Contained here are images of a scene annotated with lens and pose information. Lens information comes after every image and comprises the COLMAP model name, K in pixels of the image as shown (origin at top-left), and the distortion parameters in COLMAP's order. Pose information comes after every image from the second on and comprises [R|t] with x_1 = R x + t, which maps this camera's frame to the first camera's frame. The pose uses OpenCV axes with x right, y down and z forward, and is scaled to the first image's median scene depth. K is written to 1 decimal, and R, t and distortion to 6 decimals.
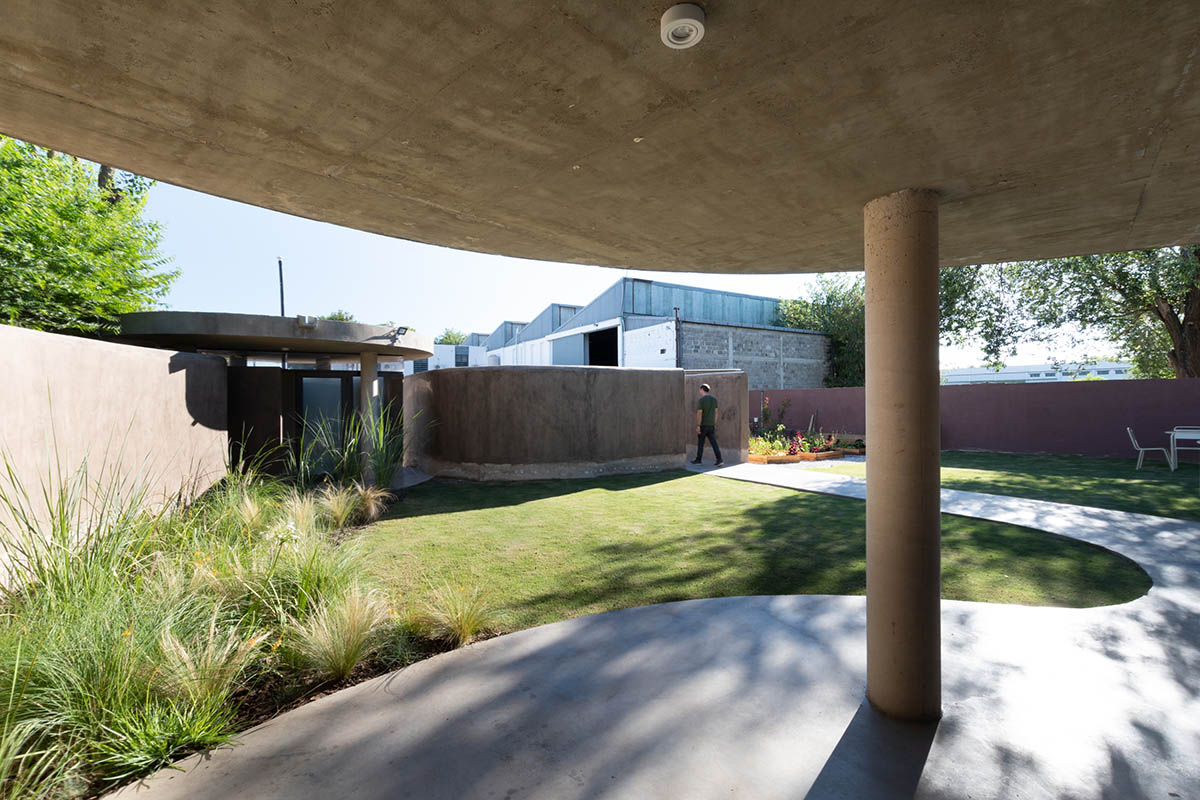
lens RADIAL K [[529.5, 0, 603.9], [0, 529.5, 398.1], [0, 0, 1]] dist [0.009359, -0.004157]
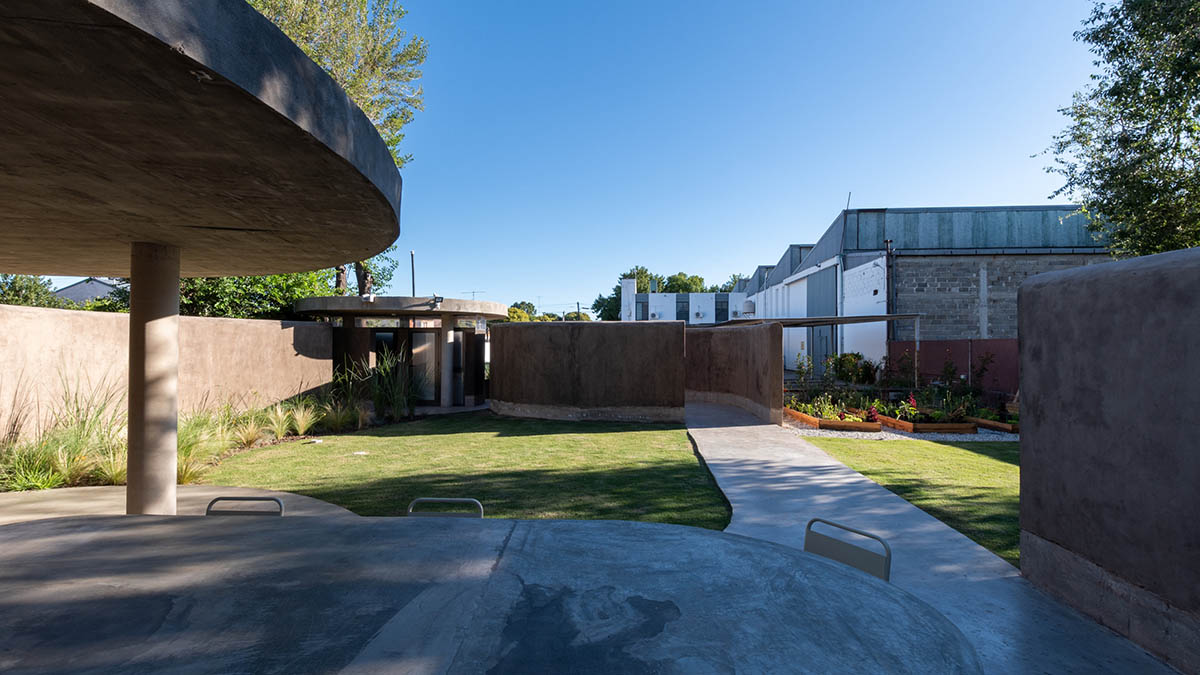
lens RADIAL K [[518.7, 0, 583.6], [0, 518.7, 338.9], [0, 0, 1]] dist [0.010033, -0.000228]
pose [[0.799210, 0.003315, -0.601043, 0.736212], [-0.006713, 0.999972, -0.003412, -0.022209], [0.601015, 0.006762, 0.799209, 0.148346]]
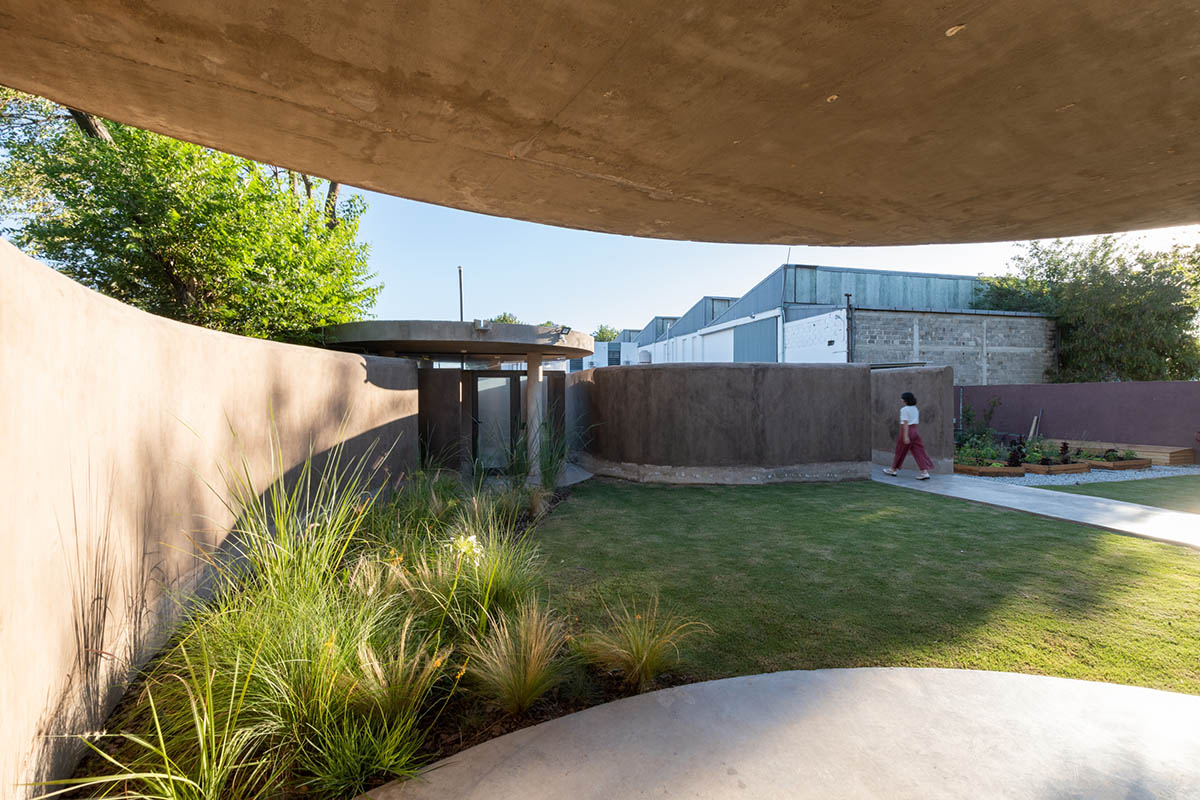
lens RADIAL K [[529.5, 0, 595.2], [0, 529.5, 393.4], [0, 0, 1]] dist [0.009359, -0.004157]
pose [[0.956703, 0.001402, -0.291062, -0.031707], [-0.001045, 0.999998, 0.001383, -0.008576], [0.291064, -0.001019, 0.956703, 0.048354]]
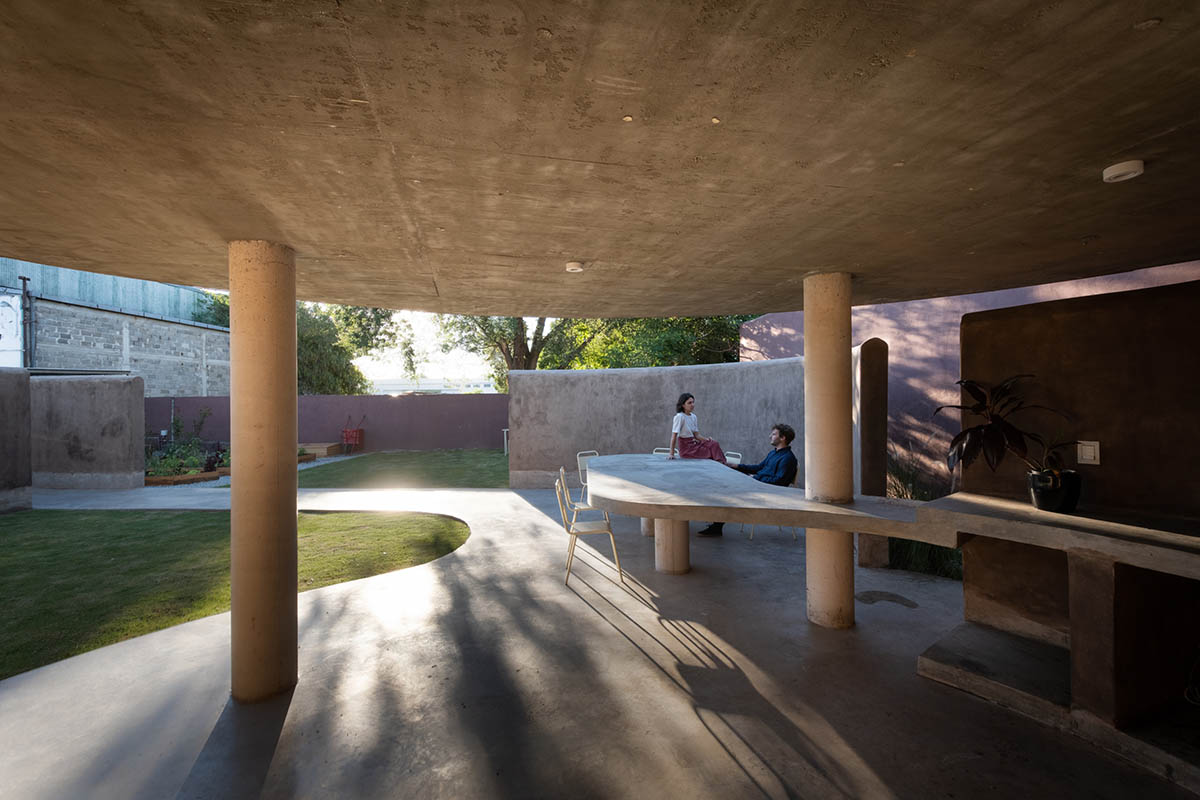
lens RADIAL K [[529.5, 0, 599.8], [0, 529.5, 400.9], [0, 0, 1]] dist [0.009359, -0.004157]
pose [[0.577644, 0.004967, 0.816273, 0.011278], [0.000349, 0.999980, -0.006332, -0.008224], [-0.816288, 0.003942, 0.577631, -0.065380]]
